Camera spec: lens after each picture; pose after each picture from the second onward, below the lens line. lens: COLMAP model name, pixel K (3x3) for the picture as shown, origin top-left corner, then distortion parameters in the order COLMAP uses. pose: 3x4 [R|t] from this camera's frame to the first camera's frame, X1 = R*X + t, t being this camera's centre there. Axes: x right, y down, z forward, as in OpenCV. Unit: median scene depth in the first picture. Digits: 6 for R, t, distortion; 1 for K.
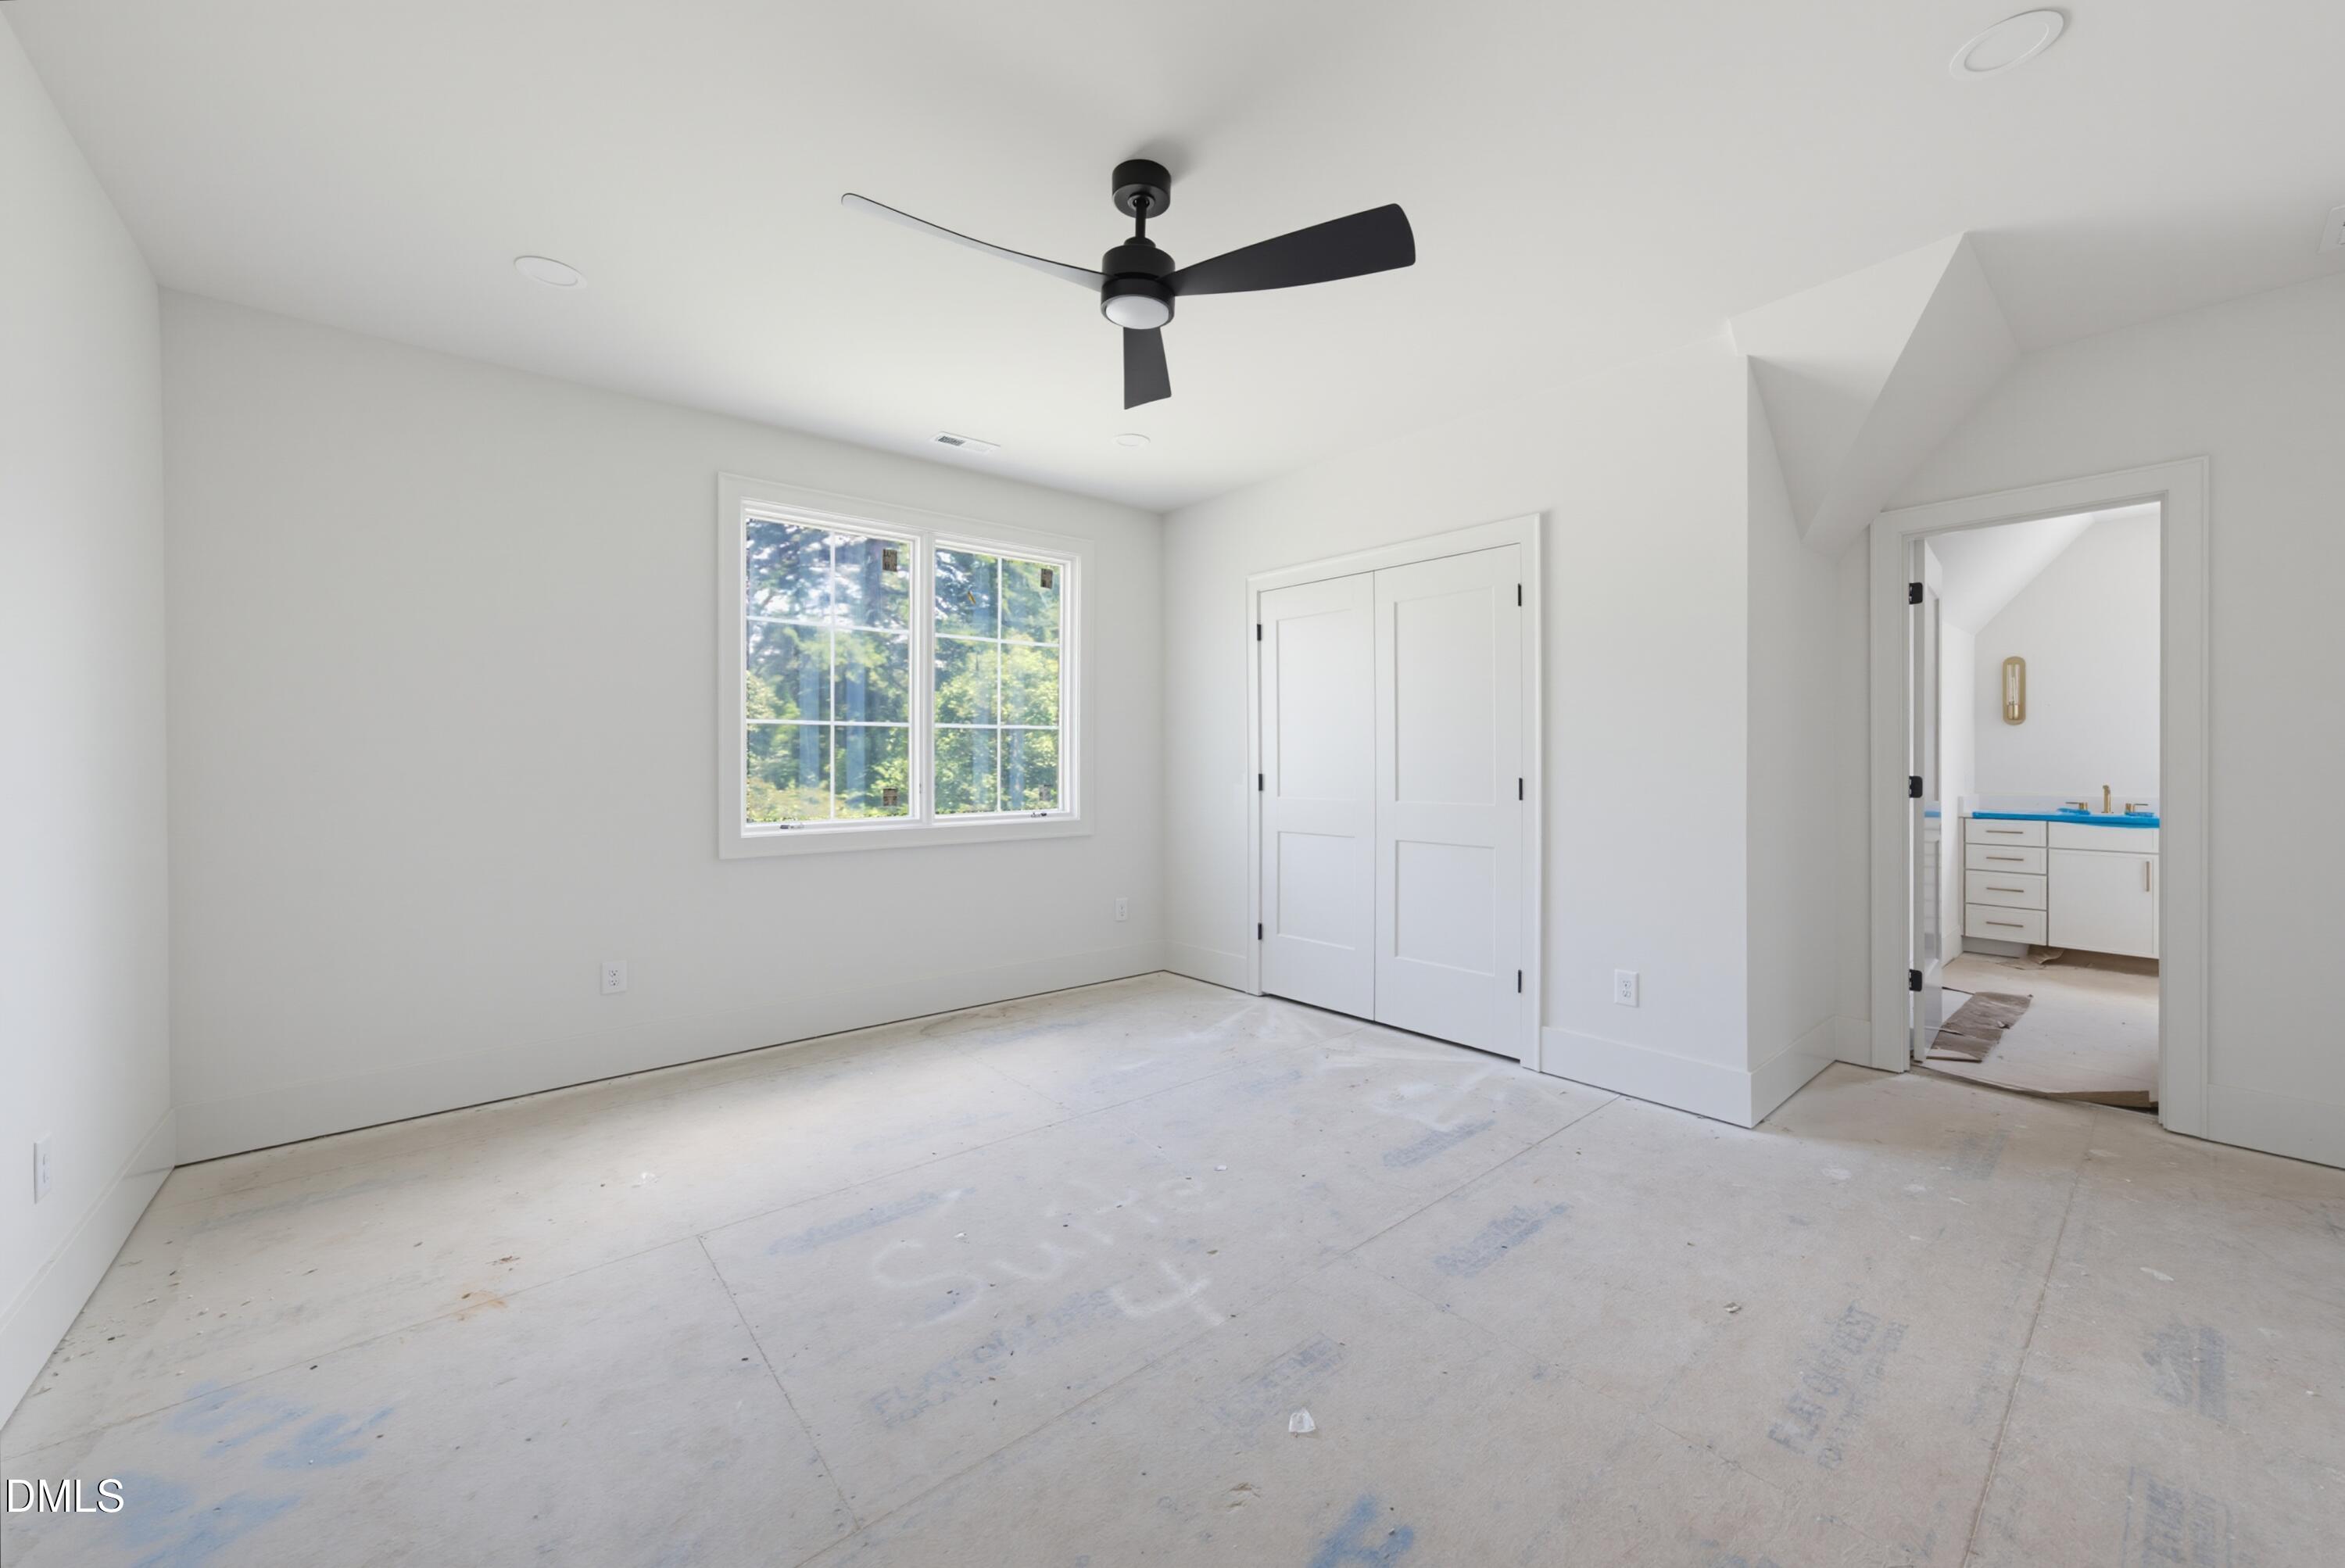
lens RADIAL K [[868.5, 0, 1188.8], [0, 868.5, 769.8], [0, 0, 1]] dist [-0.060531, 0.026292]
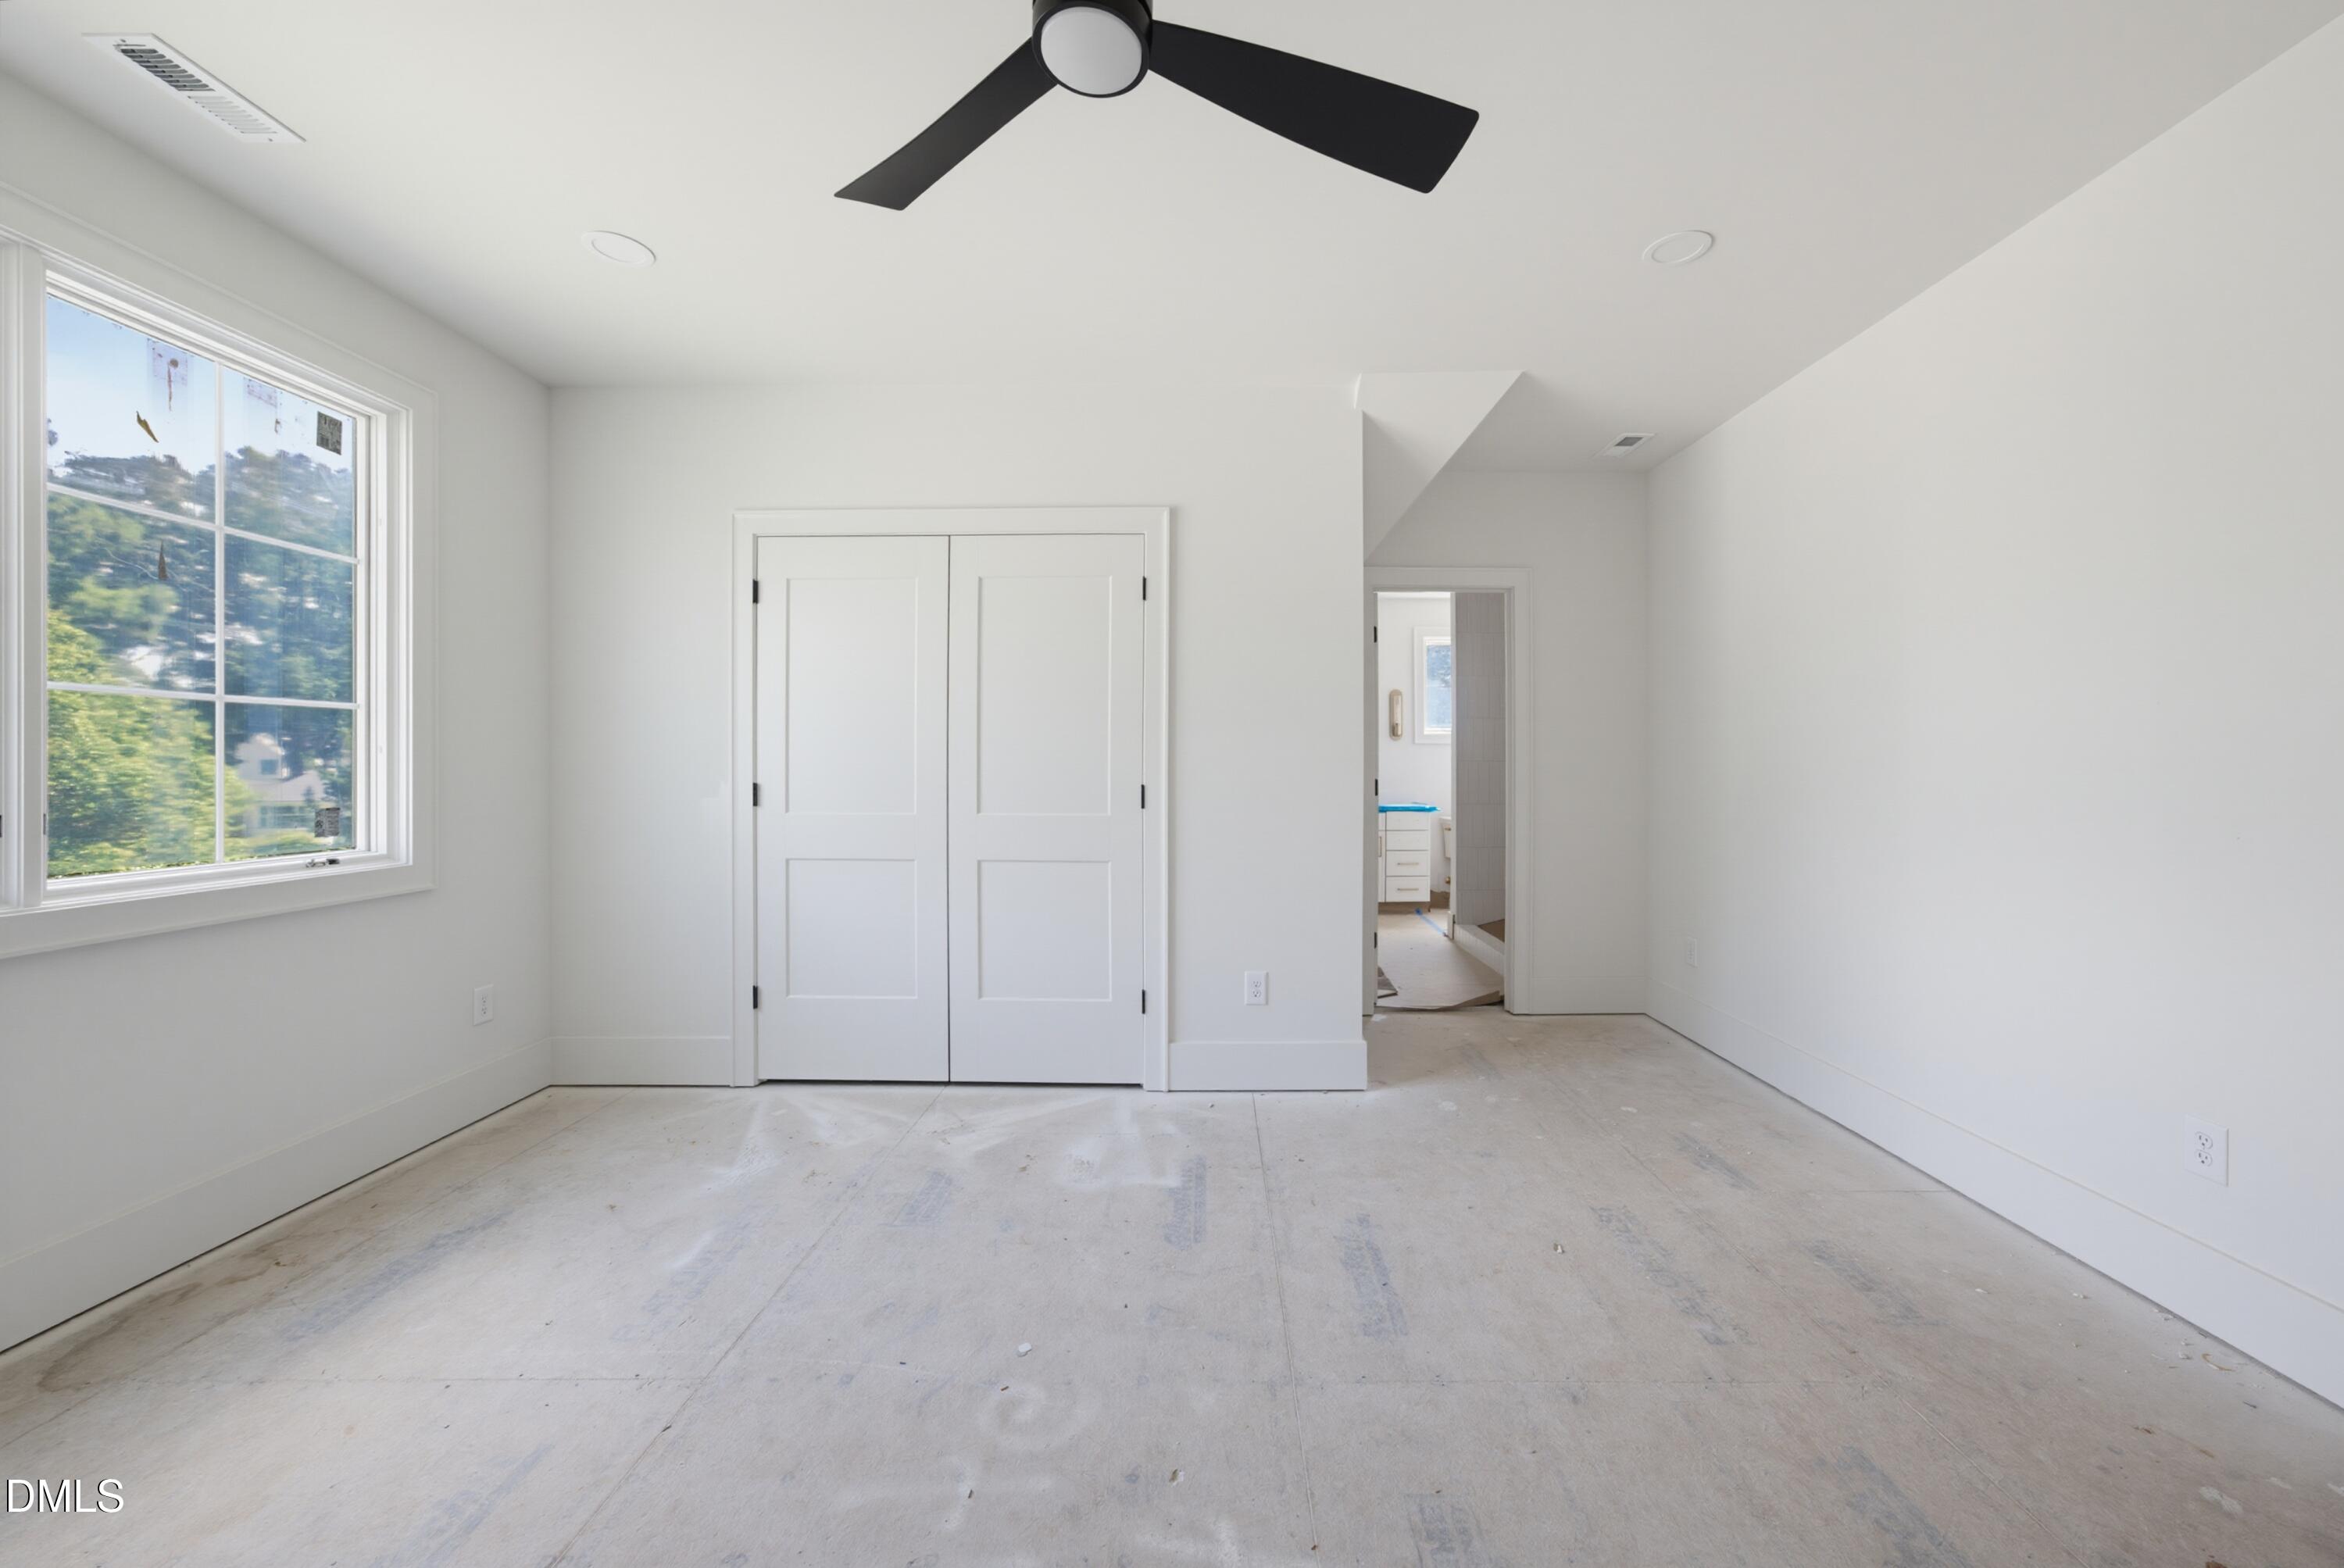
lens RADIAL K [[868.1, 0, 1188.2], [0, 868.1, 769.8], [0, 0, 1]] dist [-0.060531, 0.026292]
pose [[0.659689, 0.001381, 0.751537, -0.304621], [0.005294, 0.999965, -0.006485, -0.000601], [-0.751520, 0.008256, 0.659659, 0.344107]]
